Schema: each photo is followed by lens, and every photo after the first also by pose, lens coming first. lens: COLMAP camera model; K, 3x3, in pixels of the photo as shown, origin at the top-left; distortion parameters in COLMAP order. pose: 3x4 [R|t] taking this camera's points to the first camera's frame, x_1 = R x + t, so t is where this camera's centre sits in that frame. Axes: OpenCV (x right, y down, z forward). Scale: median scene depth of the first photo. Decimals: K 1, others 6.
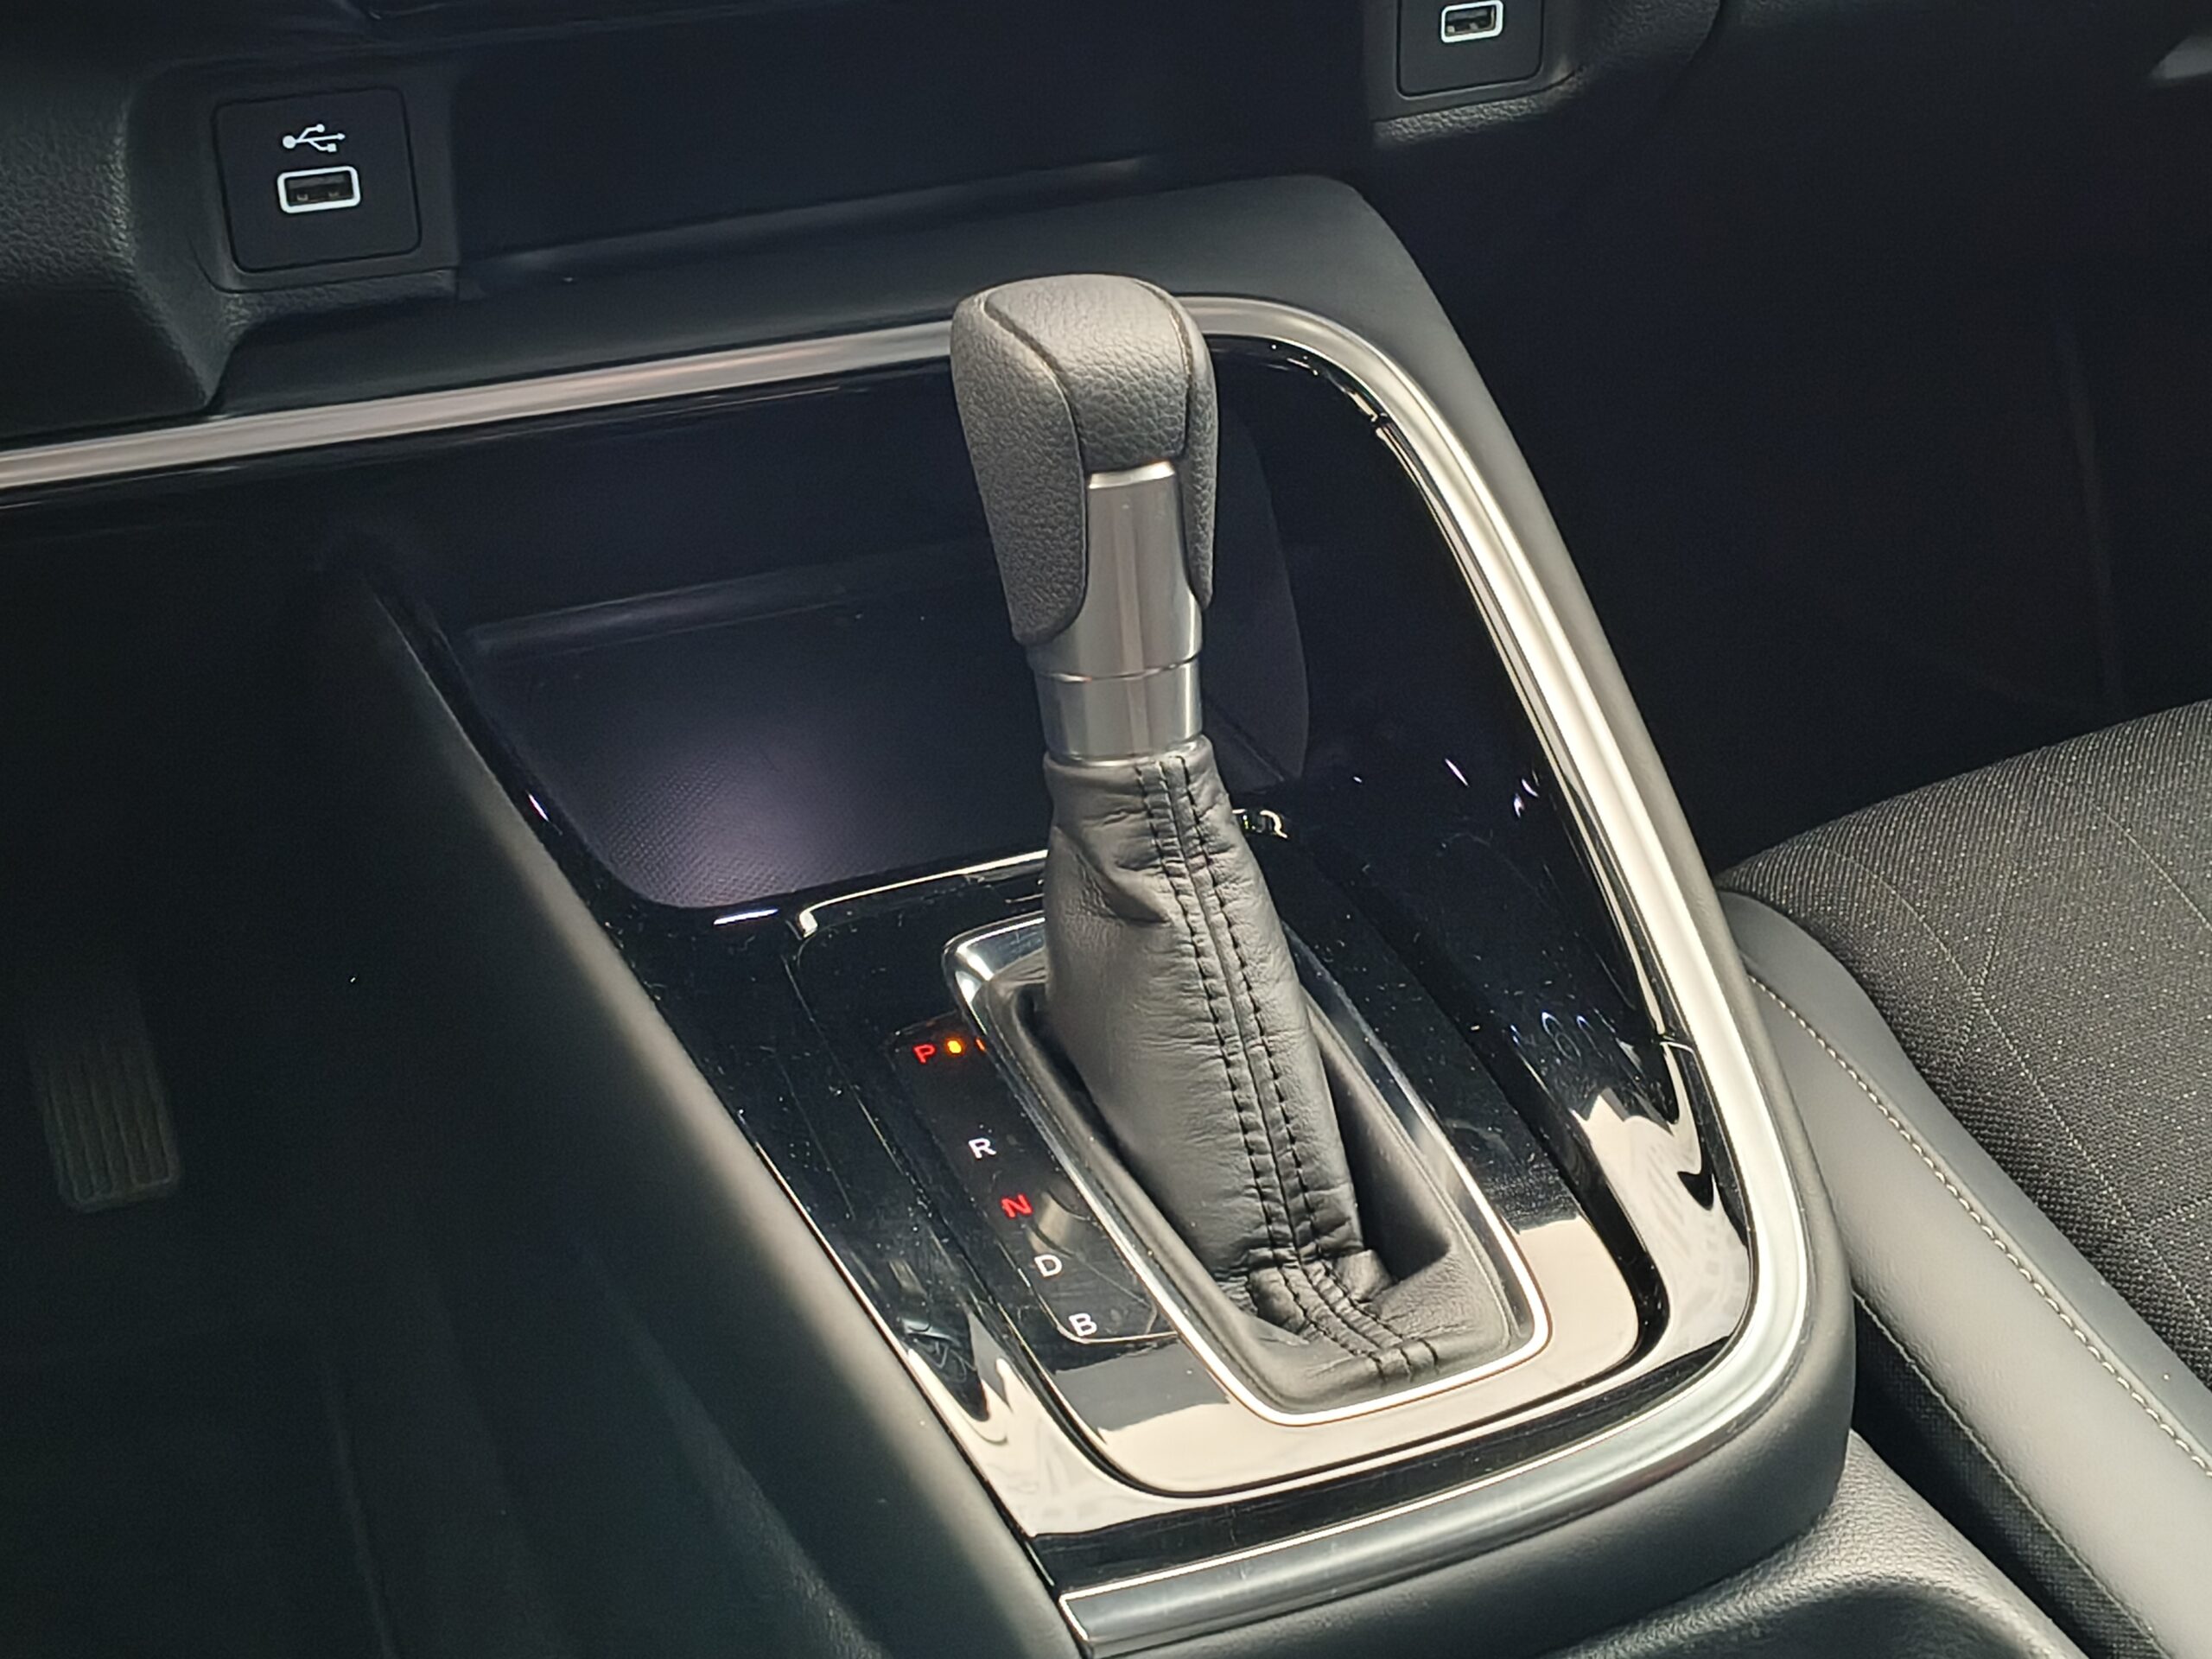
lens RADIAL K [[3023.1, 0, 1098.4], [0, 3023.1, 771.9], [0, 0, 1]] dist [0.120859, 0.000000]
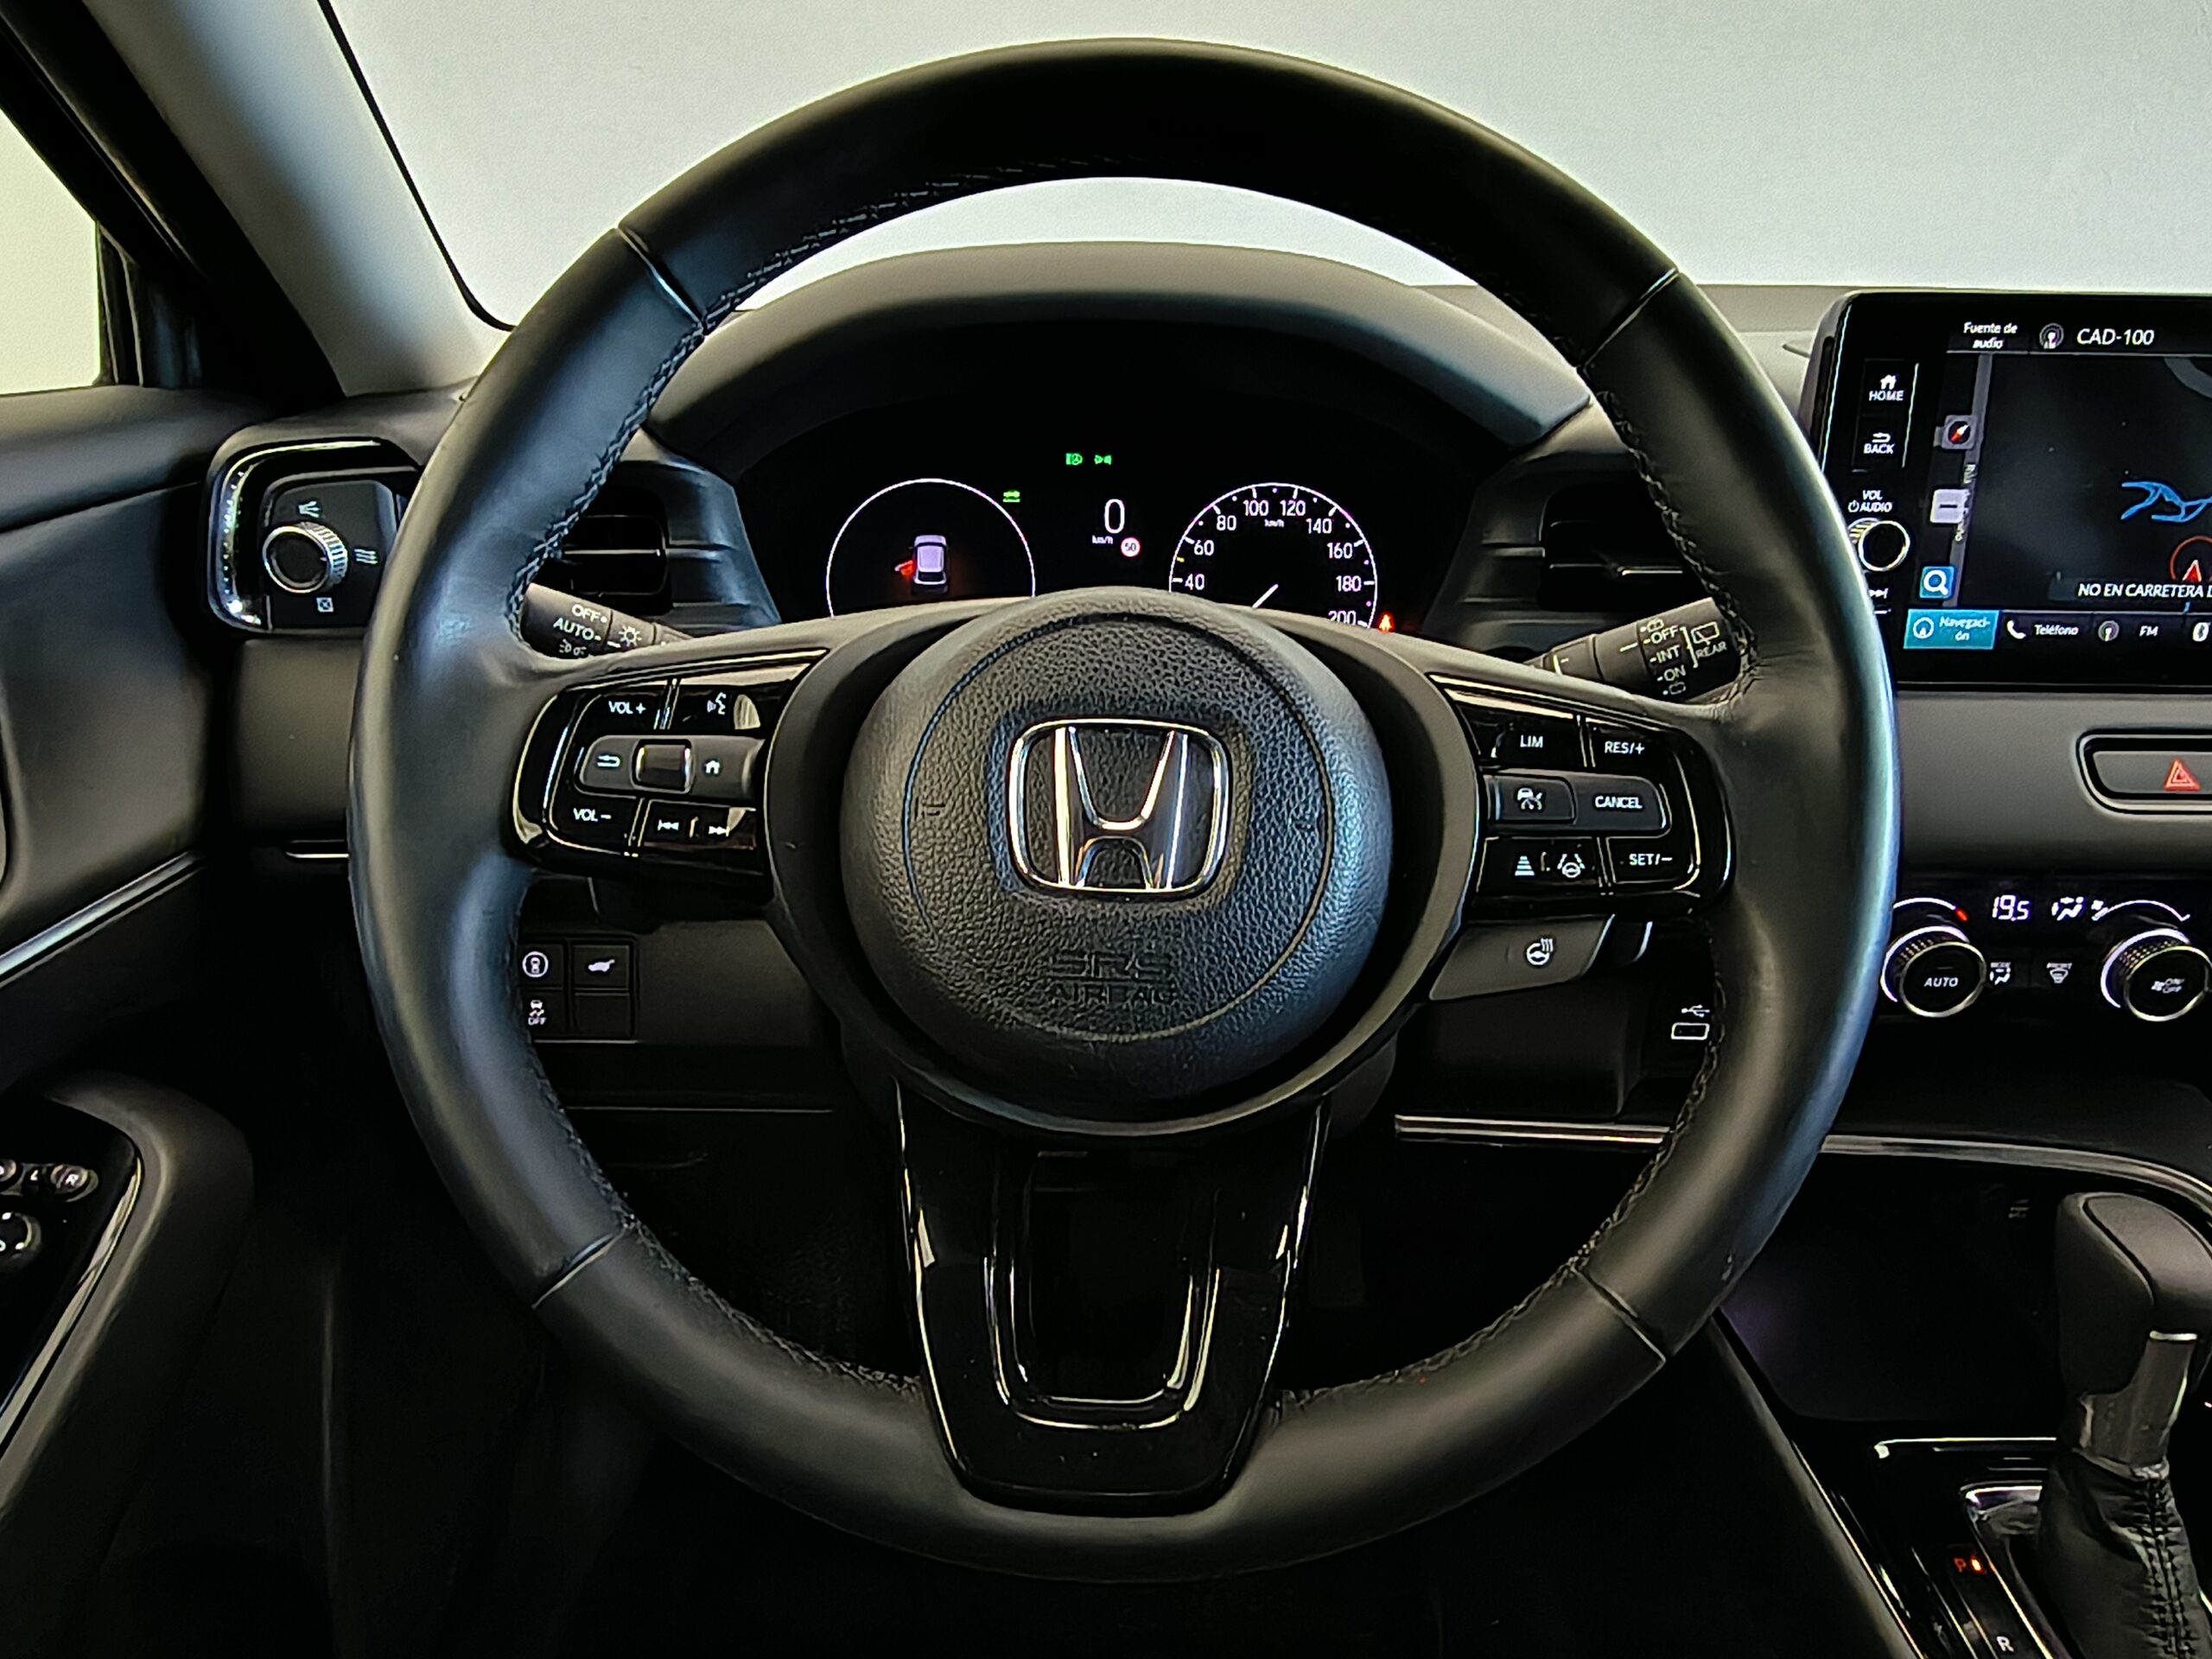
lens RADIAL K [[1444.6, 0, 1110.2], [0, 1444.6, 836.5], [0, 0, 1]] dist [-0.005836, 0.004476]
pose [[0.927920, 0.184427, -0.323963, -0.360195], [-0.203501, 0.978737, -0.025703, -0.235781], [0.312335, 0.089777, 0.945721, -0.087771]]
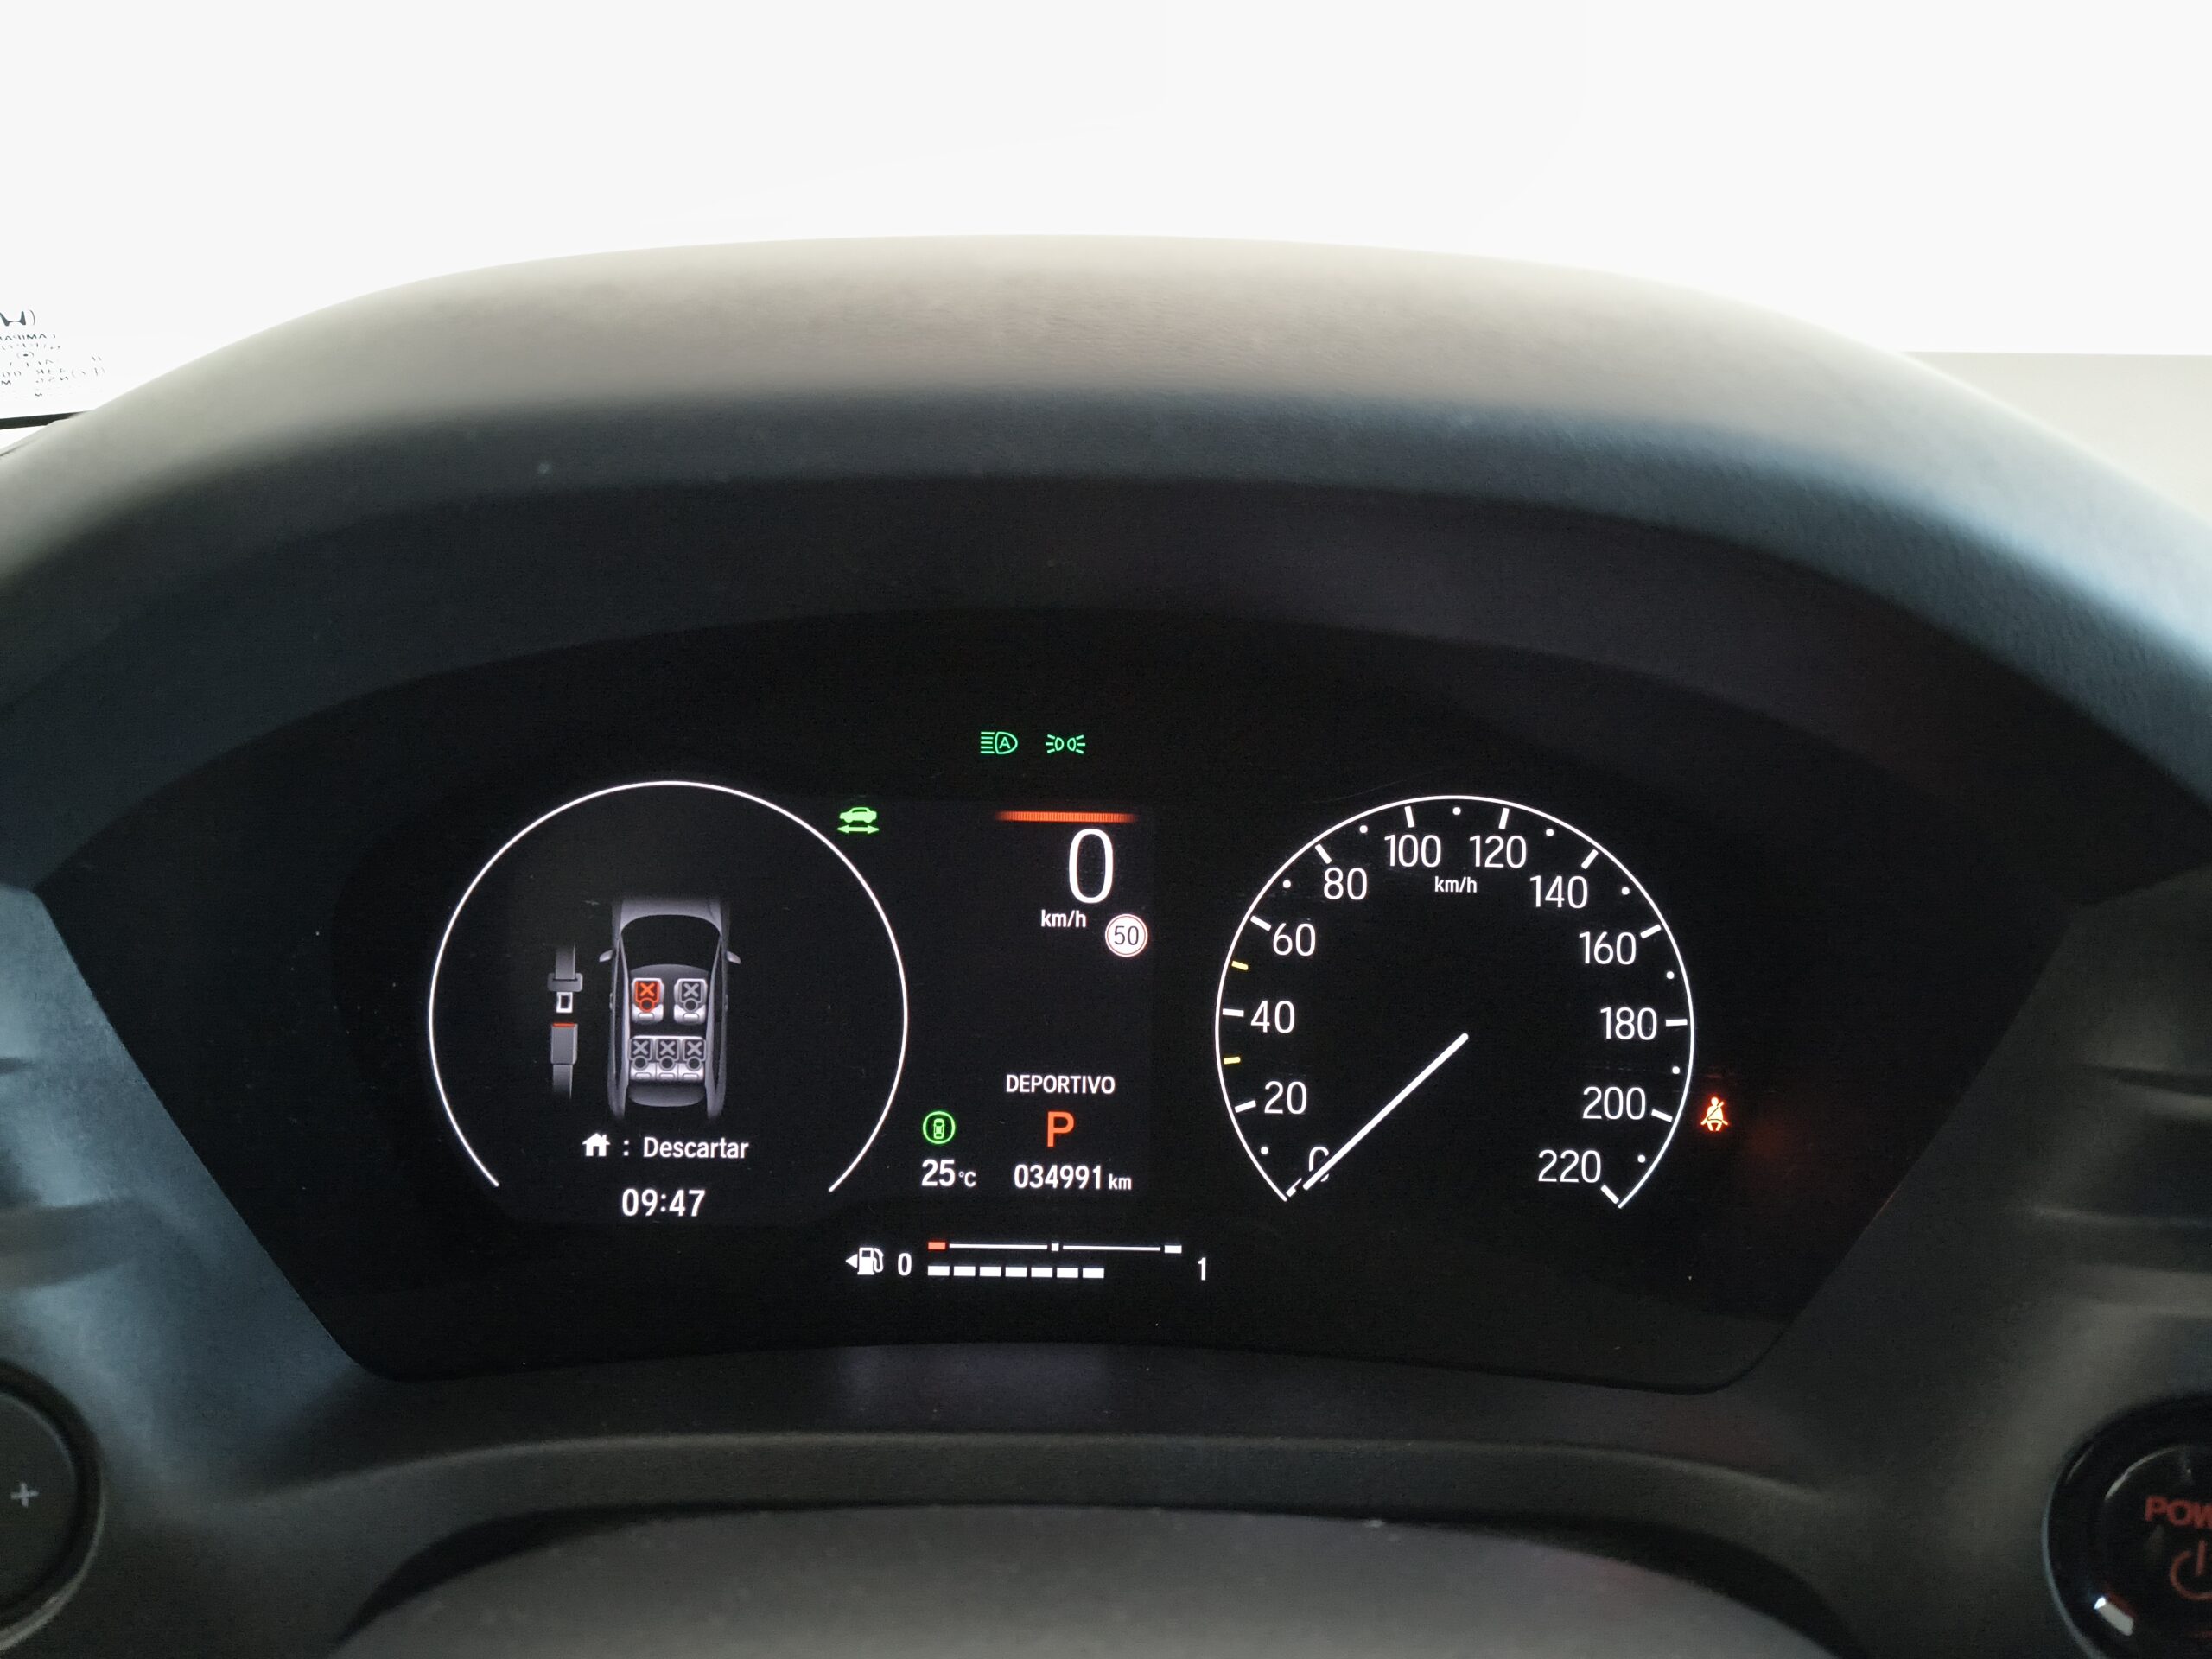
lens RADIAL K [[1668.4, 0, 1085.5], [0, 1668.4, 779.3], [0, 0, 1]] dist [0.011011, -0.038236]
pose [[0.918015, 0.153476, -0.365642, -0.578490], [-0.212712, 0.968772, -0.127418, -0.481070], [0.334668, 0.194748, 0.921993, 0.455725]]
